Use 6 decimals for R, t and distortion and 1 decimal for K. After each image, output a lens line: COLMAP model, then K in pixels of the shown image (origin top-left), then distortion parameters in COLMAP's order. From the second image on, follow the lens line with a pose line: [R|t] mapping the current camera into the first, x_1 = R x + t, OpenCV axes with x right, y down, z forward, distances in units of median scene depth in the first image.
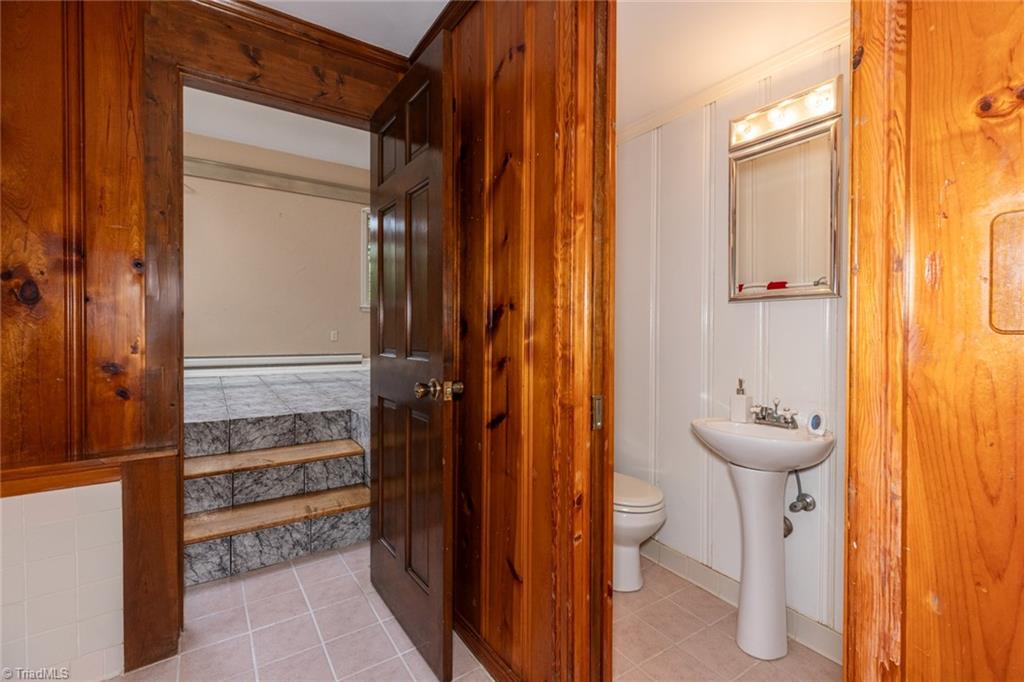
lens RADIAL K [[451.6, 0, 514.8], [0, 451.6, 337.2], [0, 0, 1]] dist [0.002619, 0.000414]
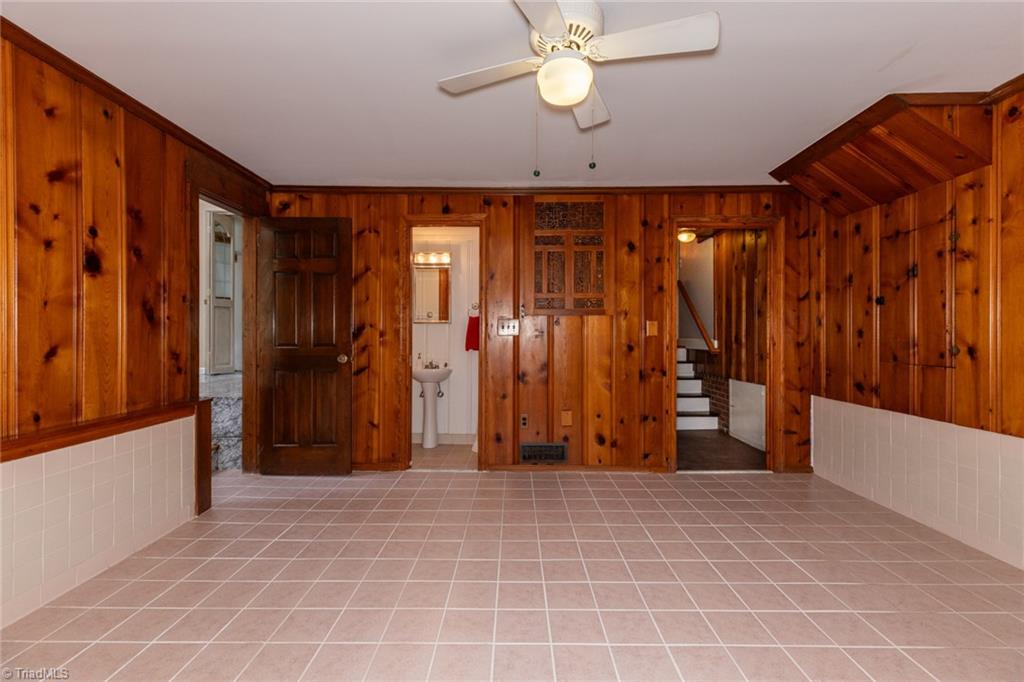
lens RADIAL K [[451.6, 0, 514.8], [0, 451.6, 337.2], [0, 0, 1]] dist [0.002619, 0.000414]
pose [[0.558648, -0.003508, 0.829397, -1.604351], [0.005086, 0.999987, 0.000804, 0.000237], [-0.829389, 0.003769, 0.558659, -1.091263]]
